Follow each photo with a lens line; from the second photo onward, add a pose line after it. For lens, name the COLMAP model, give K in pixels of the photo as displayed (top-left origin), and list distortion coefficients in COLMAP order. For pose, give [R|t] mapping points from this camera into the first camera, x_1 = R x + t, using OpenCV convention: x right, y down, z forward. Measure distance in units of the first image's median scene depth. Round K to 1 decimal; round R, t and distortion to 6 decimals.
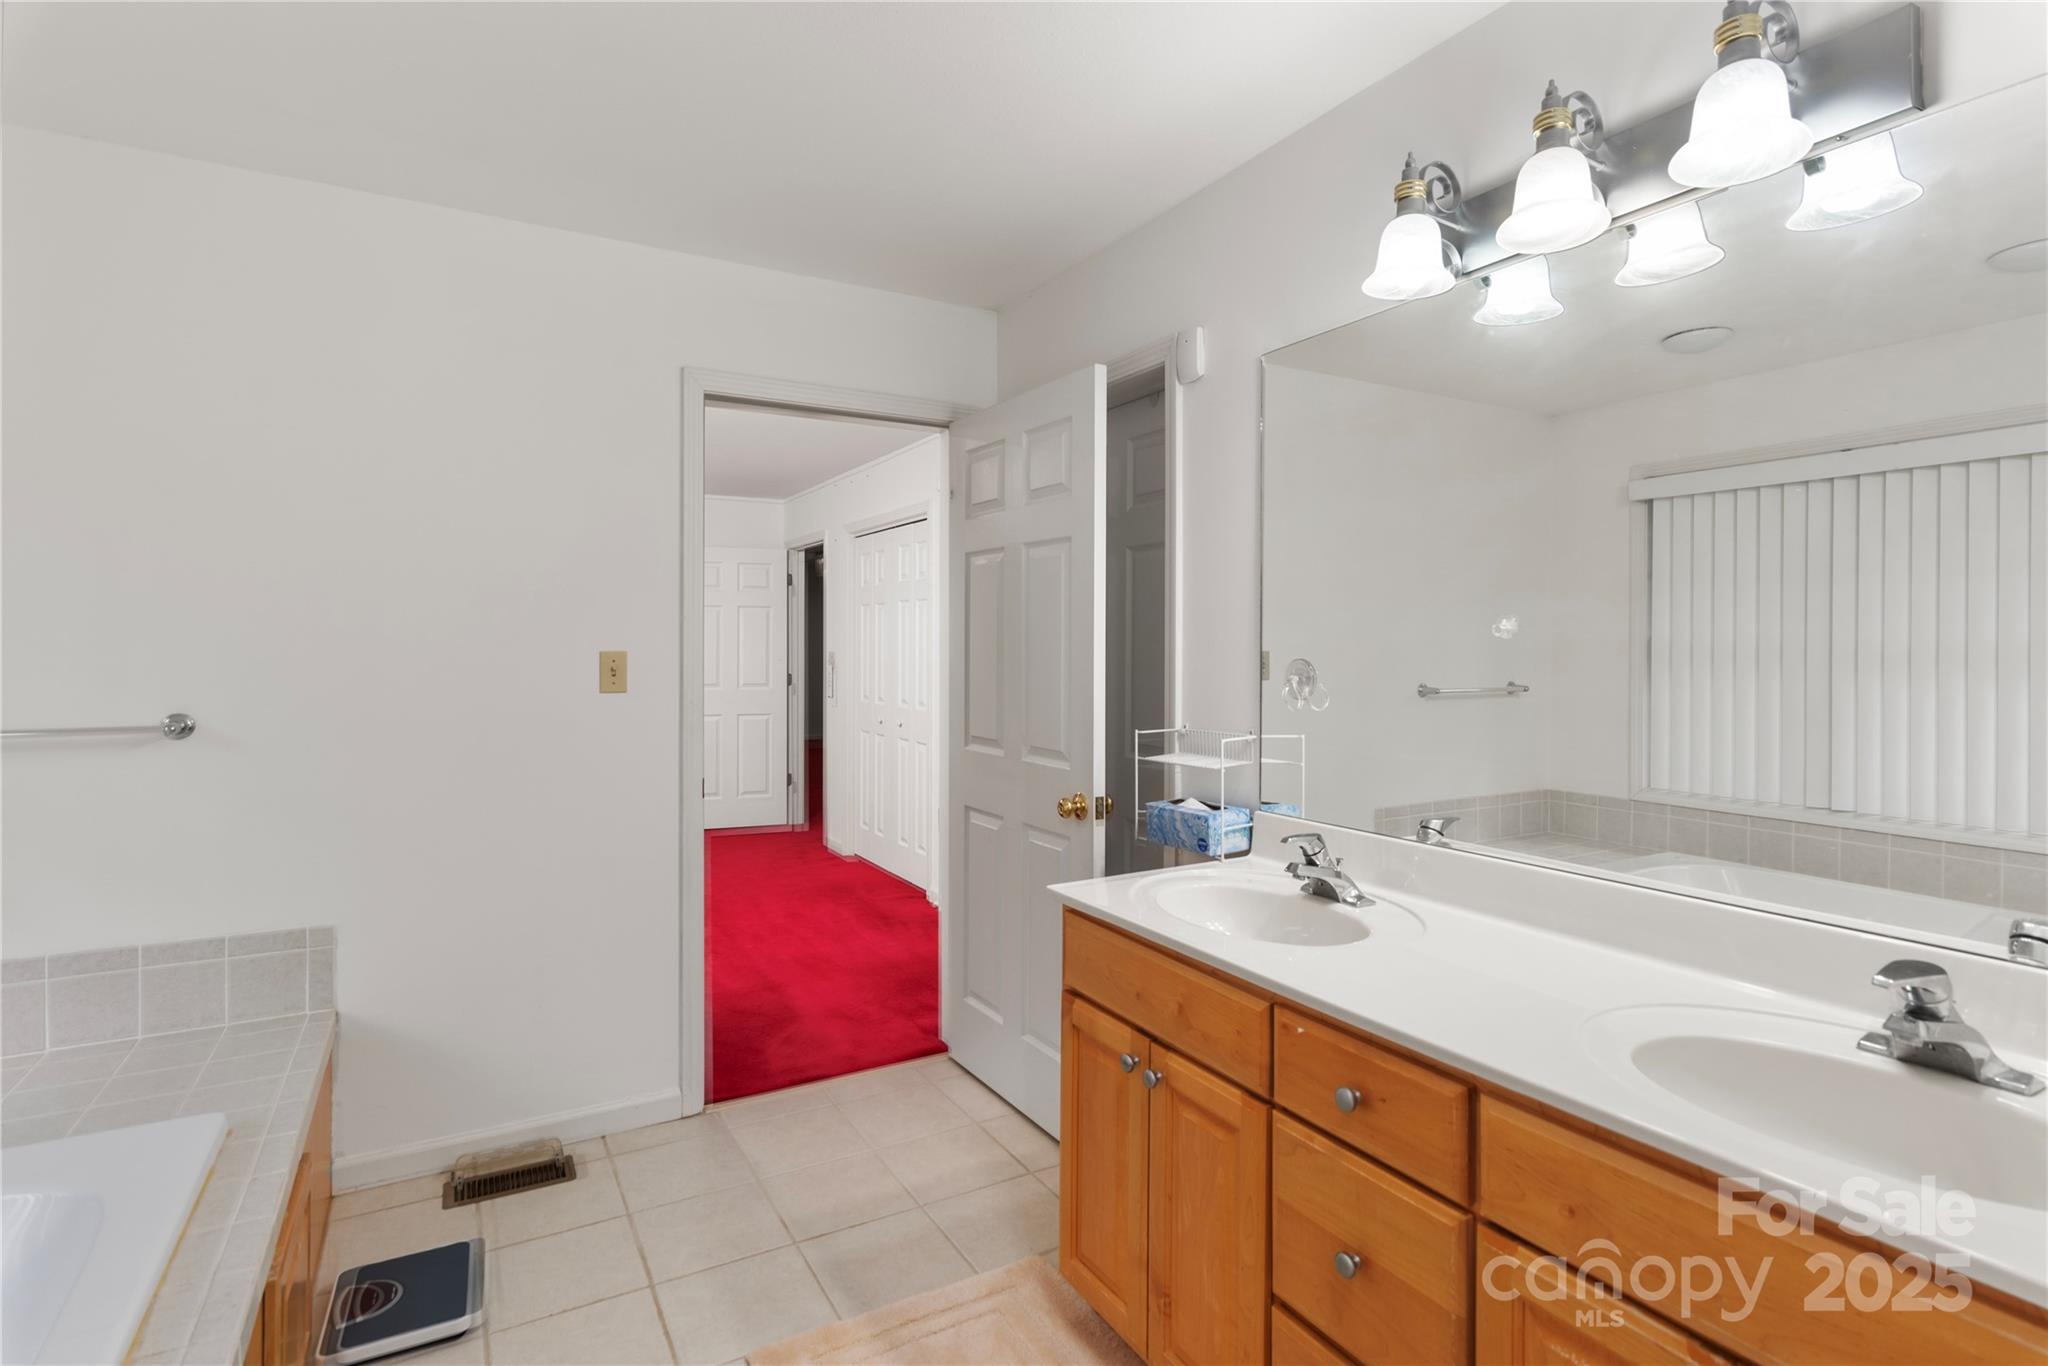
lens RADIAL K [[1008.5, 0, 1024.0], [0, 1008.5, 683.0], [0, 0, 1]] dist [0.010739, -0.001329]
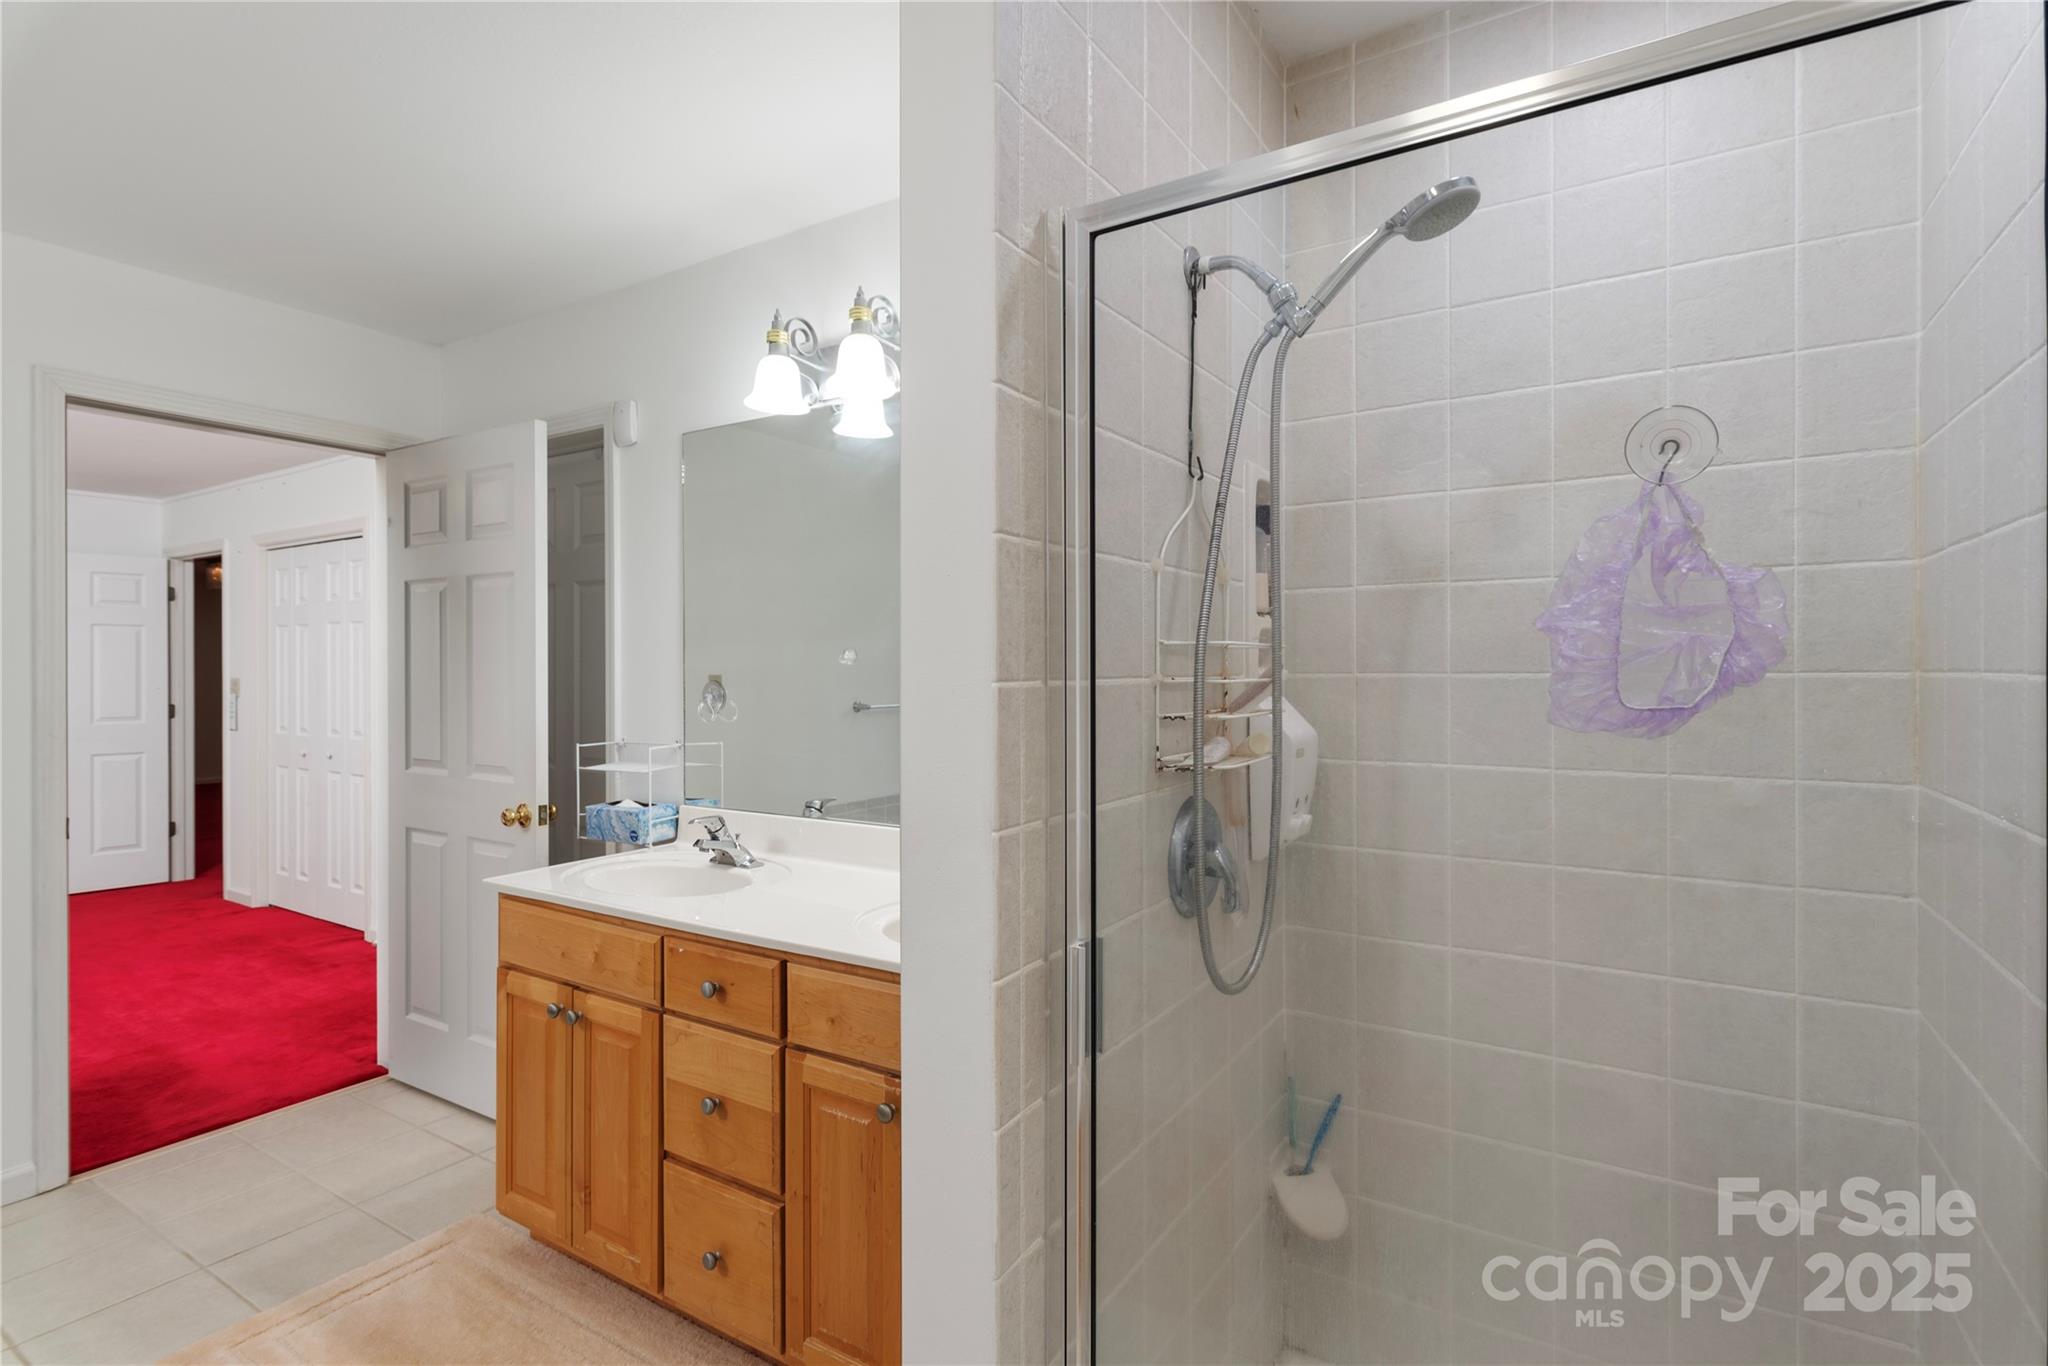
lens RADIAL K [[1008.5, 0, 1024.0], [0, 1008.5, 683.0], [0, 0, 1]] dist [0.010739, -0.001329]
pose [[0.887796, -0.008513, 0.460159, 0.037405], [0.019364, 0.999634, -0.018867, 0.009731], [-0.459830, 0.025660, 0.887636, -0.287657]]
